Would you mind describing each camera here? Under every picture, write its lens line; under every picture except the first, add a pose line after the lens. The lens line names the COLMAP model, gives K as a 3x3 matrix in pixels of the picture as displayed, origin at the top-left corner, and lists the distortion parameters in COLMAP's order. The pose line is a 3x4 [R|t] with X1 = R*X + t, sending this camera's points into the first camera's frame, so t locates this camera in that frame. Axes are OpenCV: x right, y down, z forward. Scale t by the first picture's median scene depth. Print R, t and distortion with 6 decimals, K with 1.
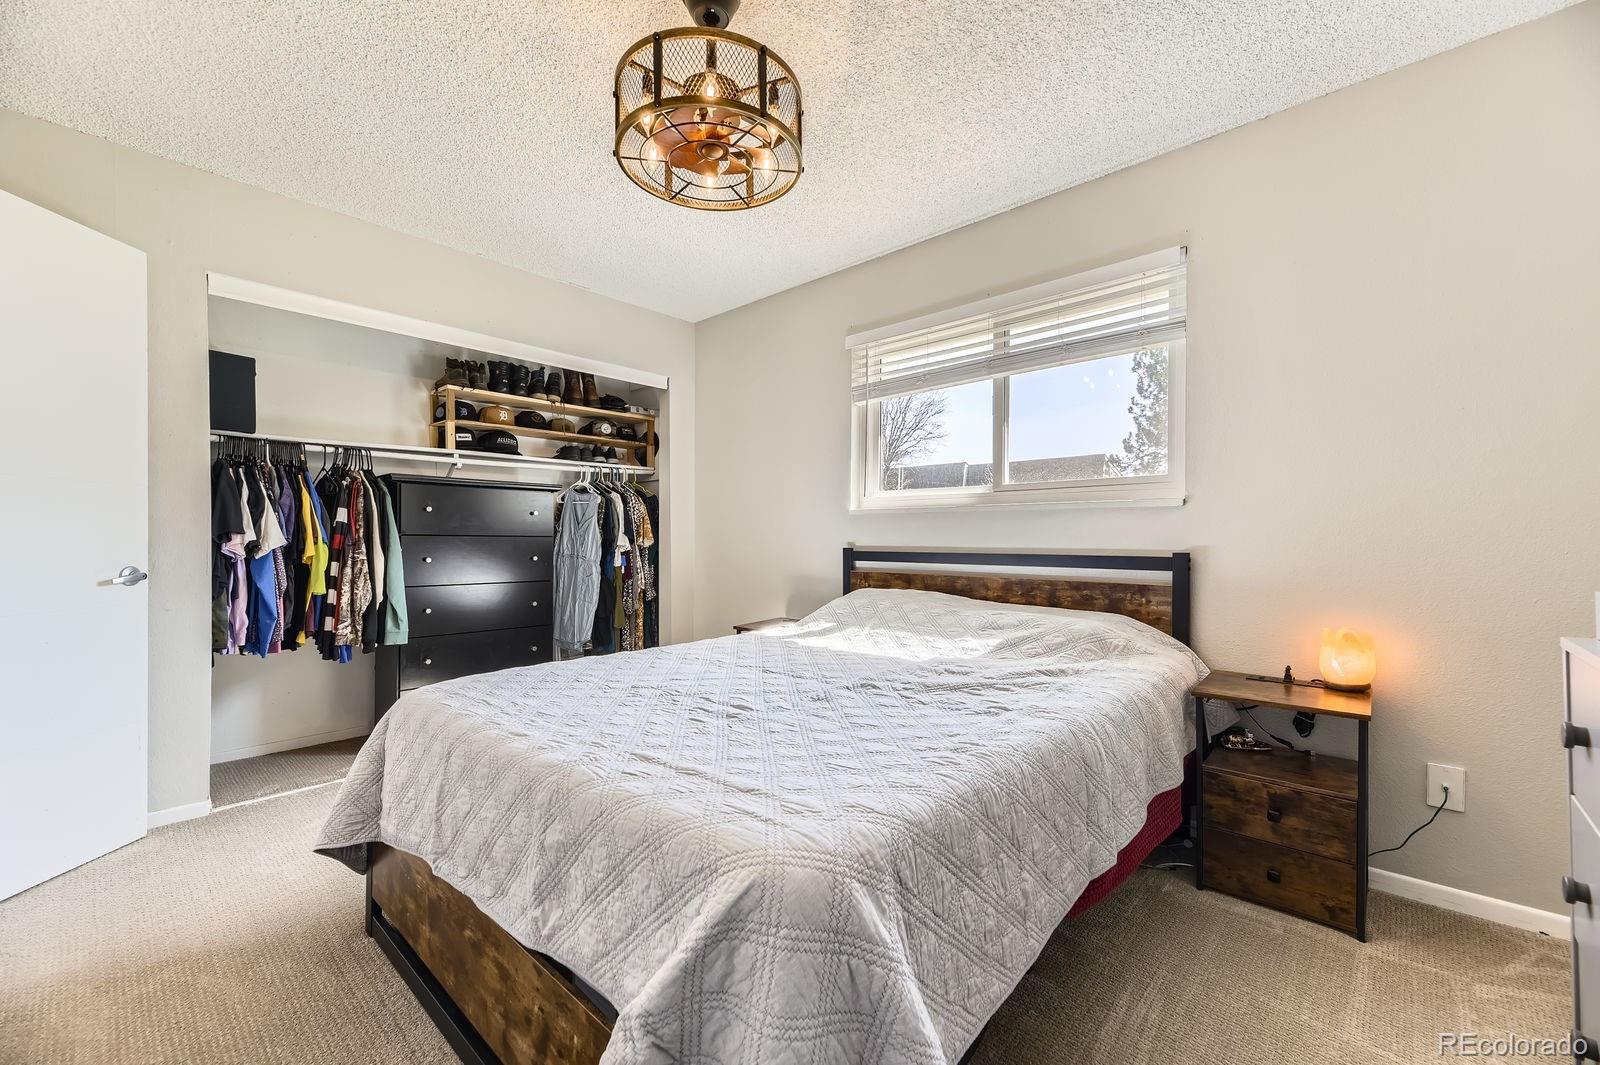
lens RADIAL K [[656.1, 0, 797.6], [0, 656.1, 535.0], [0, 0, 1]] dist [0.014749, -0.001311]
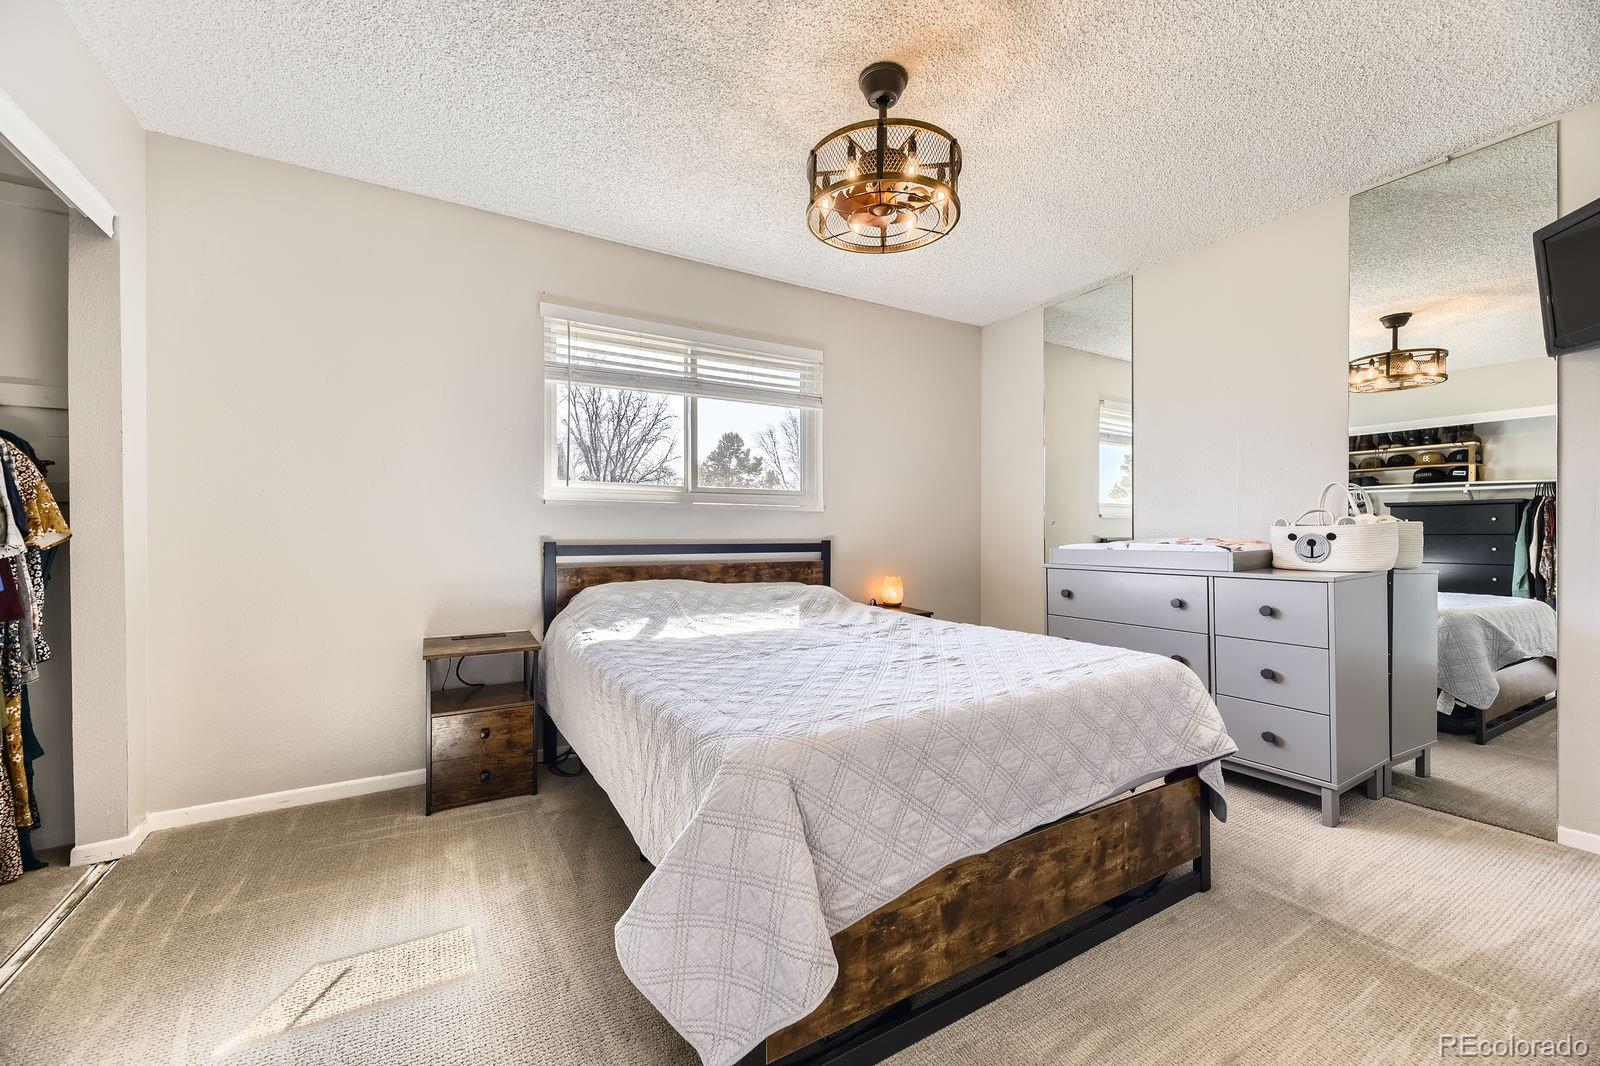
lens RADIAL K [[656.1, 0, 797.8], [0, 656.1, 535.7], [0, 0, 1]] dist [0.014749, -0.001311]
pose [[0.256609, -0.001434, 0.966514, -0.817603], [-0.003226, 0.999992, 0.002340, 0.009282], [-0.966510, -0.003718, 0.256602, 0.519880]]
